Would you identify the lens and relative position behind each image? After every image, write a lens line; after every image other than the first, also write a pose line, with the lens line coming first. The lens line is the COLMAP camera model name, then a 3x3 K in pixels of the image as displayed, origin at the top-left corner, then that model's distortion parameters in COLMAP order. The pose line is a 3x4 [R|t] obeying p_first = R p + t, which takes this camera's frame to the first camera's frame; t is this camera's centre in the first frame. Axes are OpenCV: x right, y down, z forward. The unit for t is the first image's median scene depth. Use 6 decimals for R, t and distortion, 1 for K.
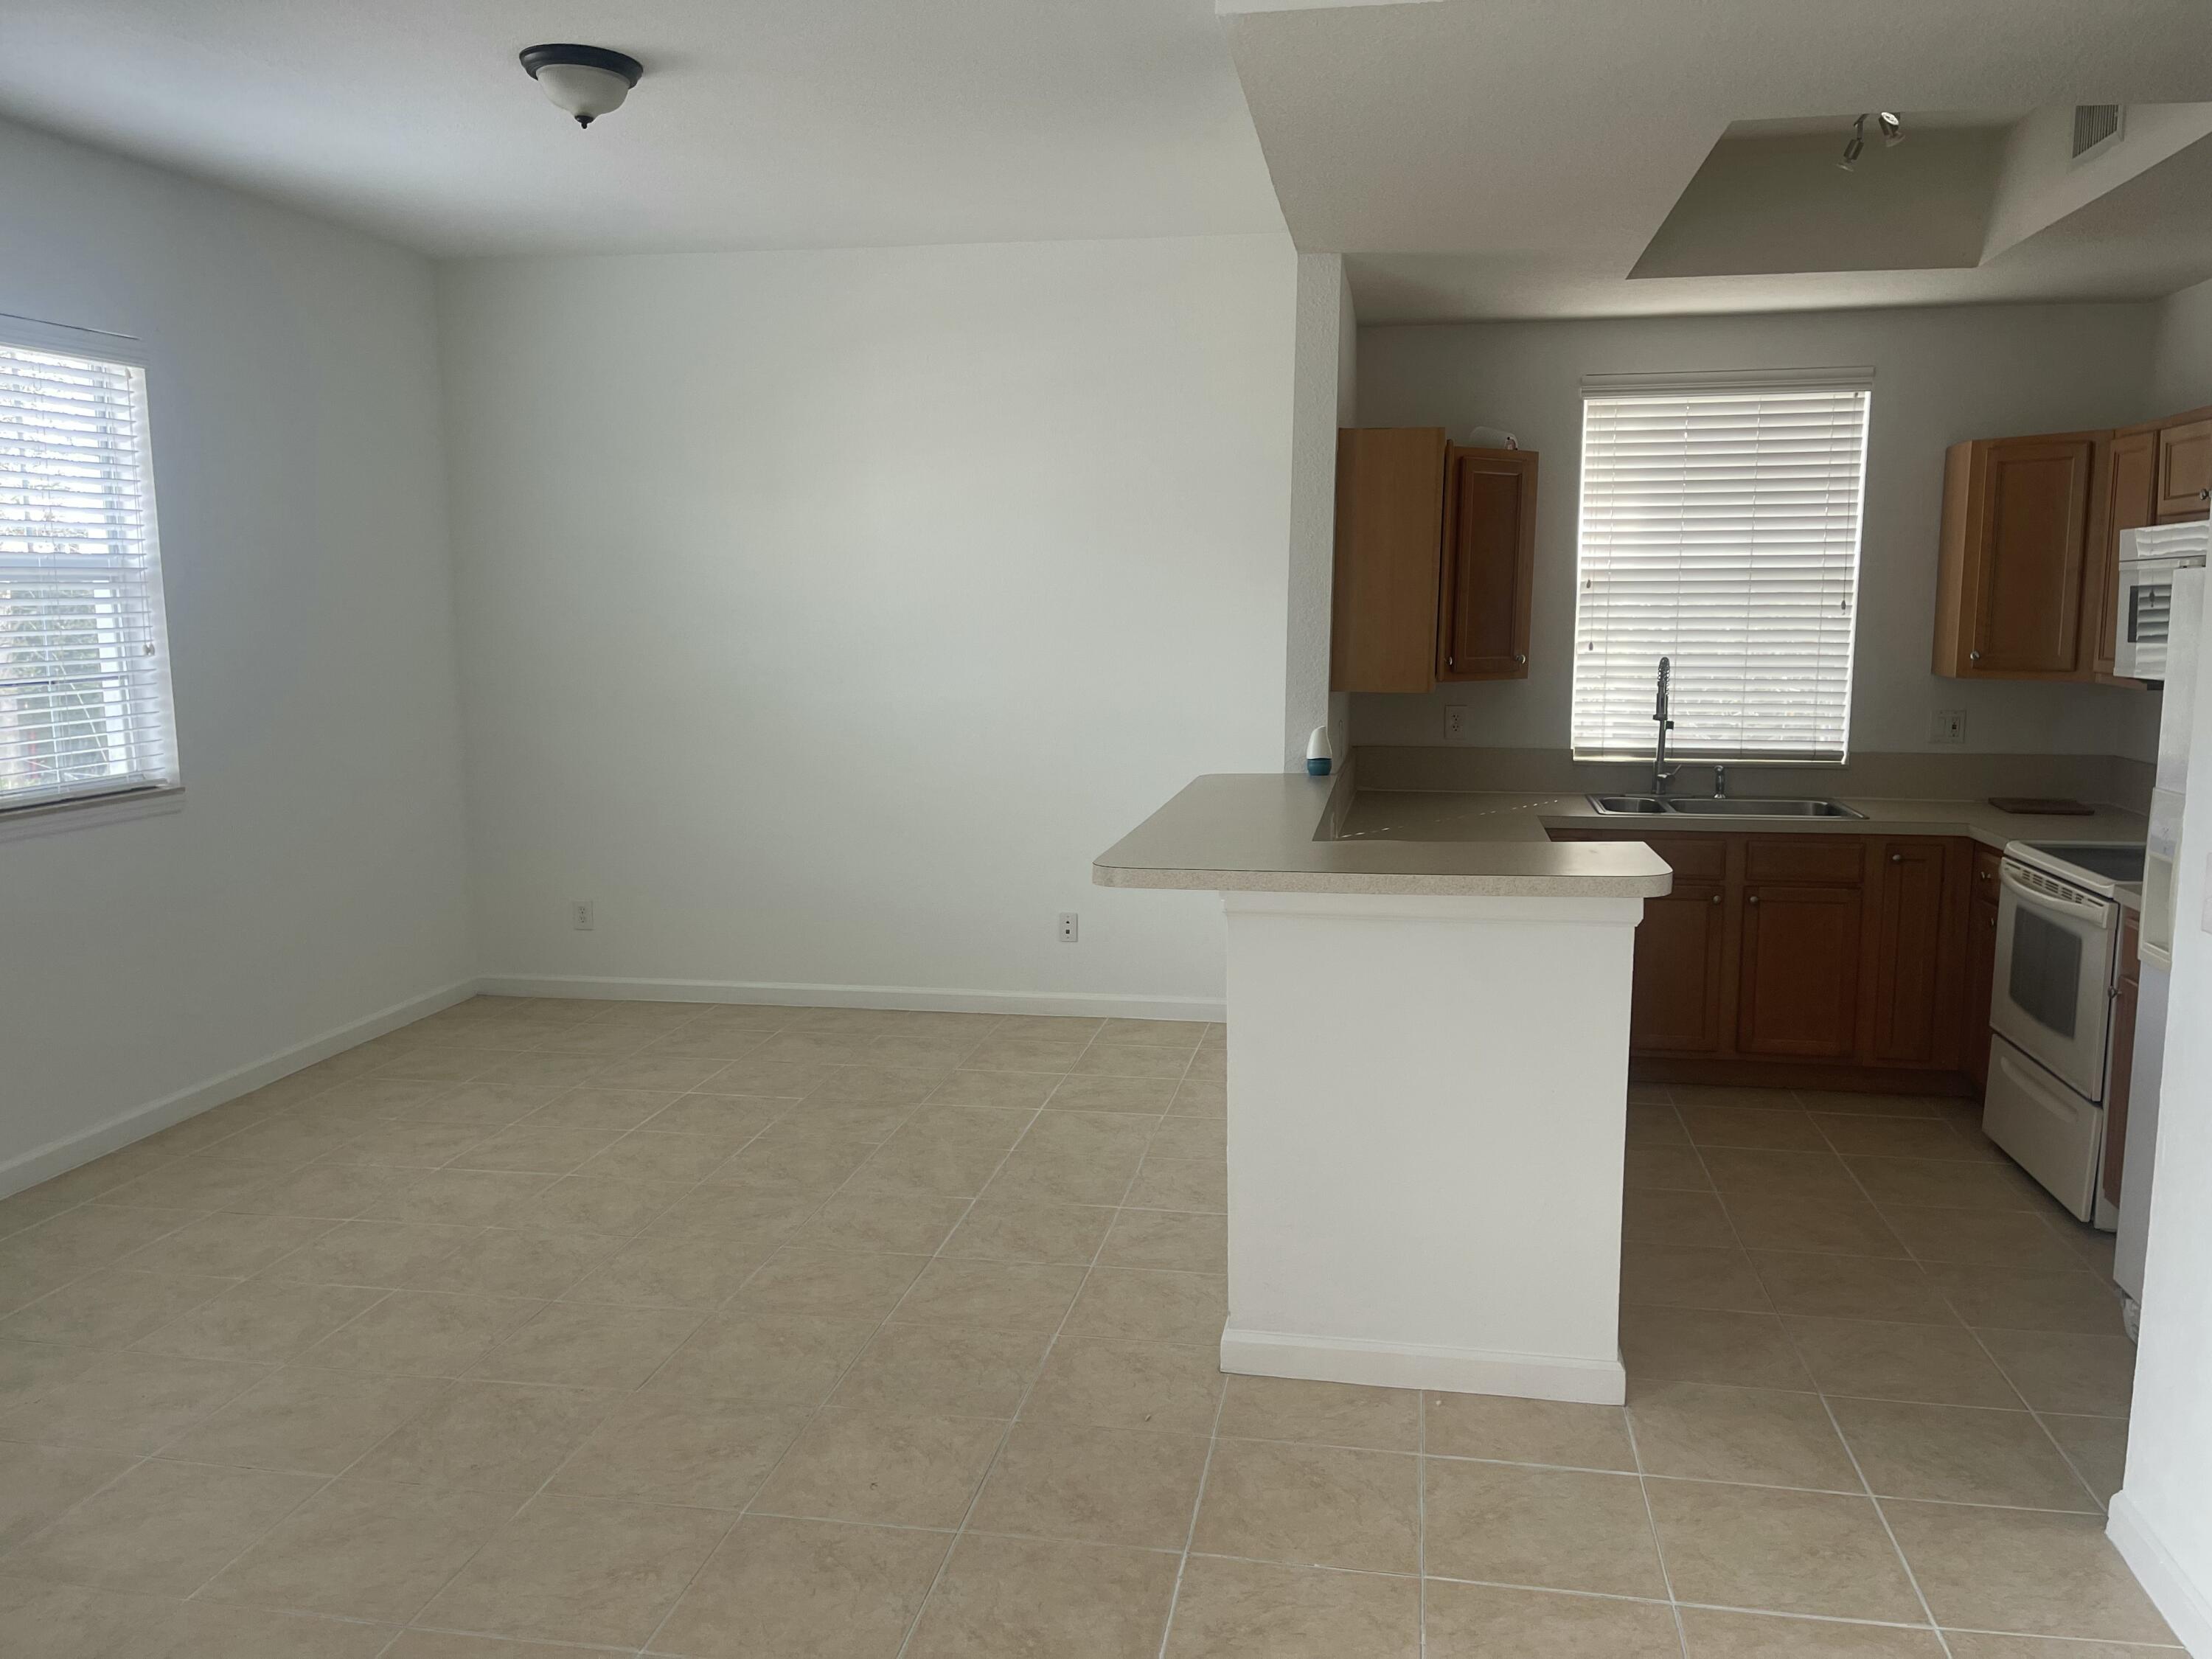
lens RADIAL K [[1675.9, 0, 1106.7], [0, 1675.9, 812.9], [0, 0, 1]] dist [0.076482, -0.092026]
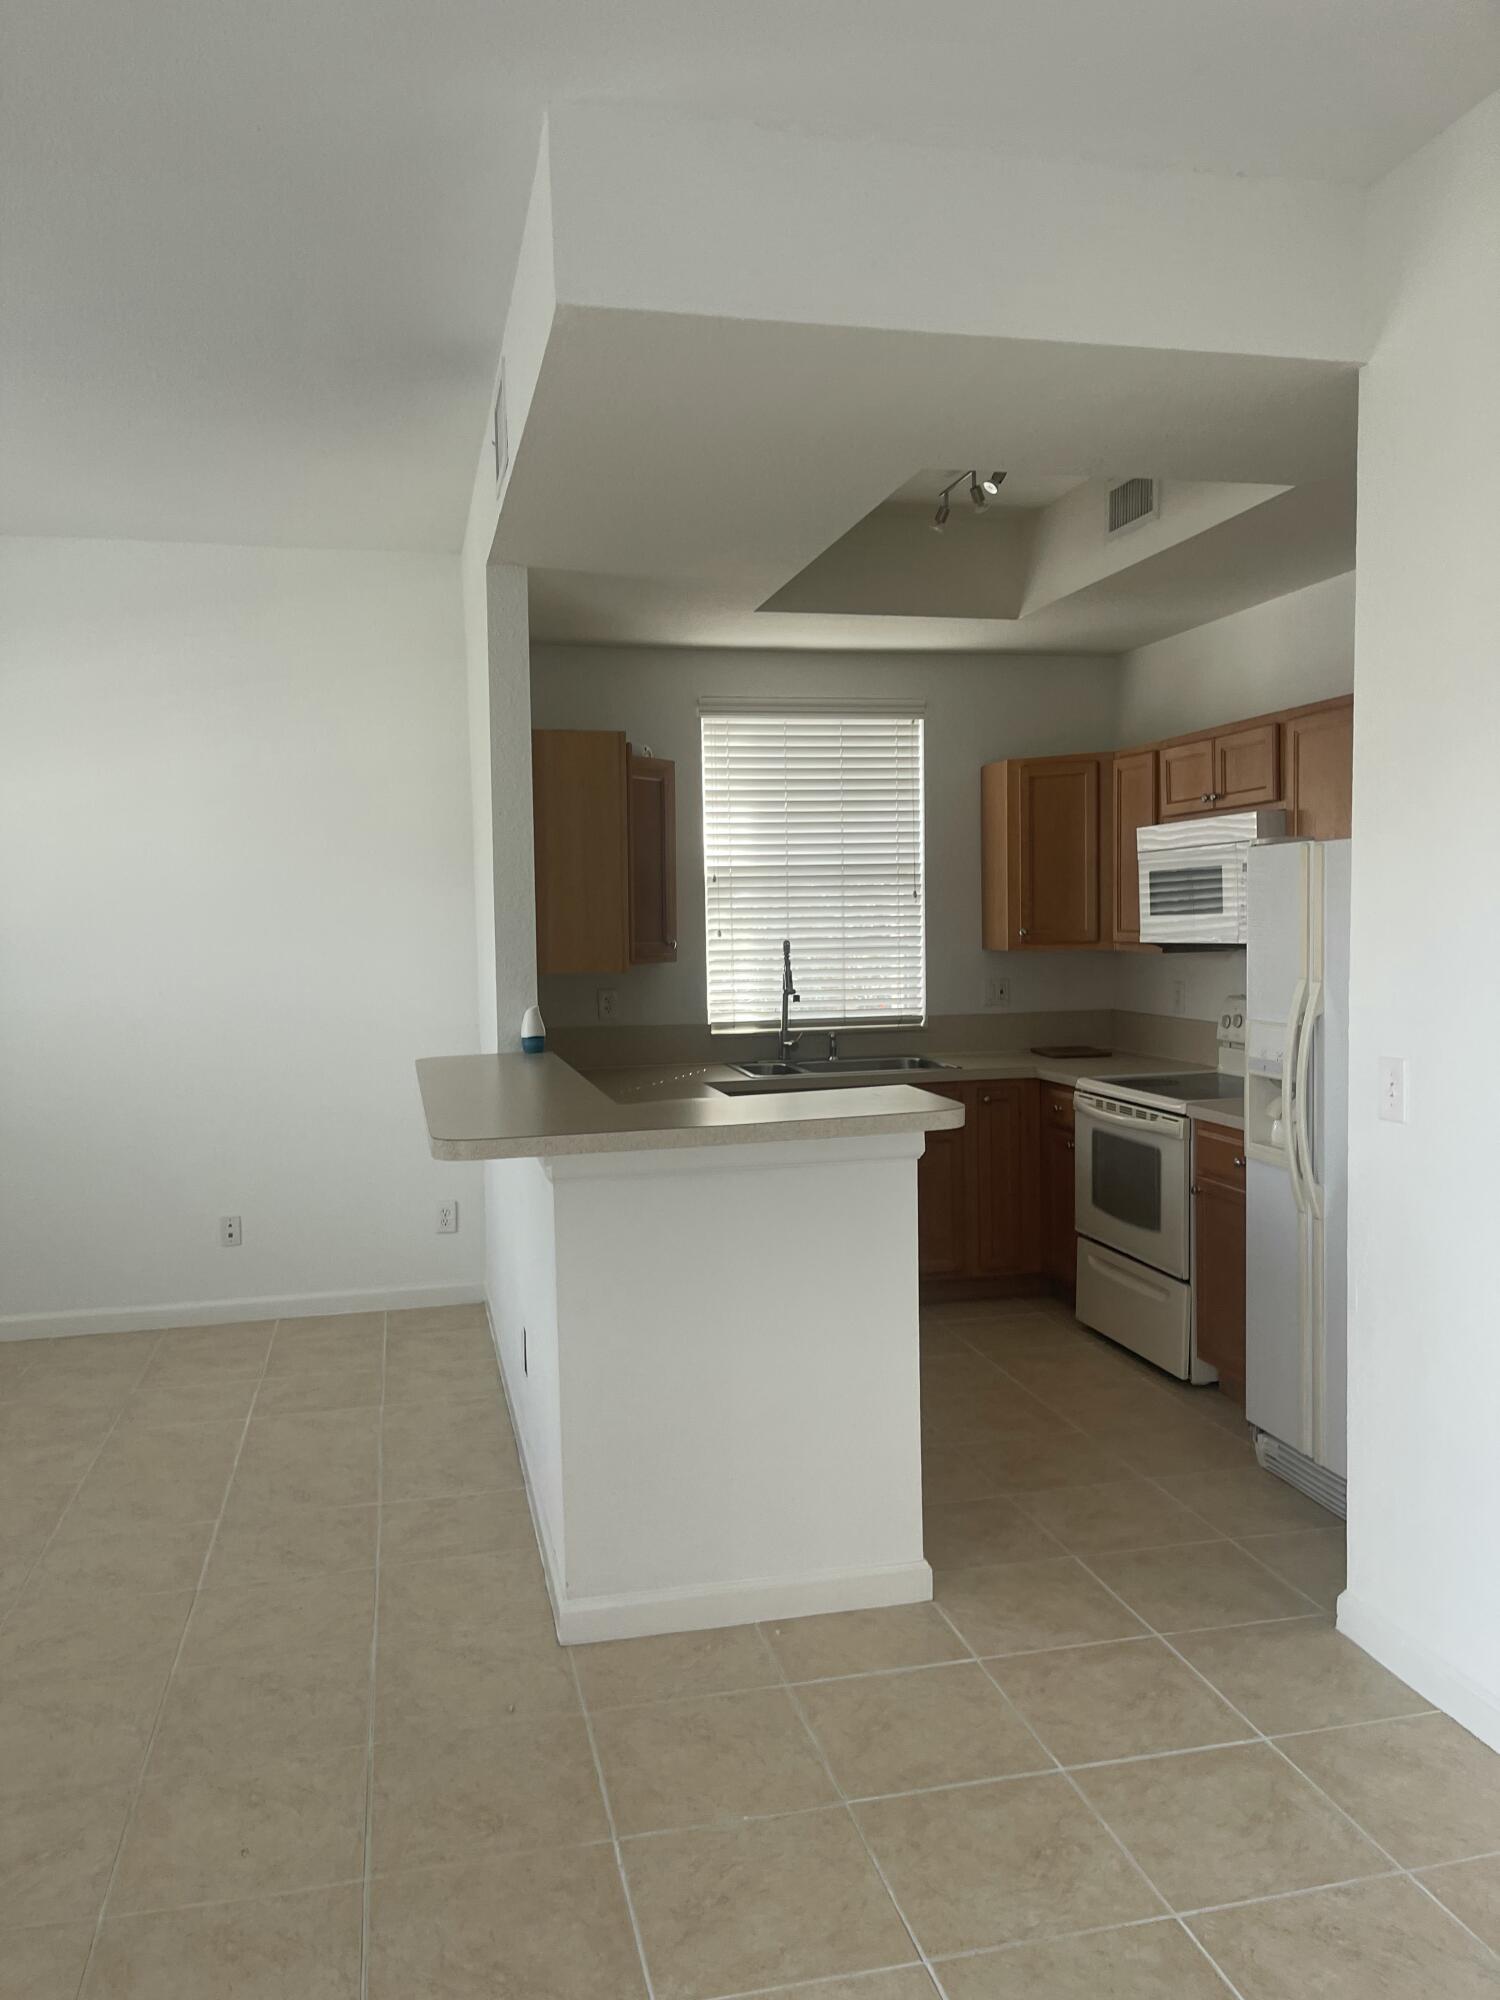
lens RADIAL K [[1515.3, 0, 752.1], [0, 1515.3, 1008.3], [0, 0, 1]] dist [0.076482, -0.092026]
pose [[0.920553, -0.040697, 0.388491, -0.112640], [0.066686, 0.996331, -0.053645, 0.009571], [-0.384883, 0.075290, 0.919889, 0.071315]]
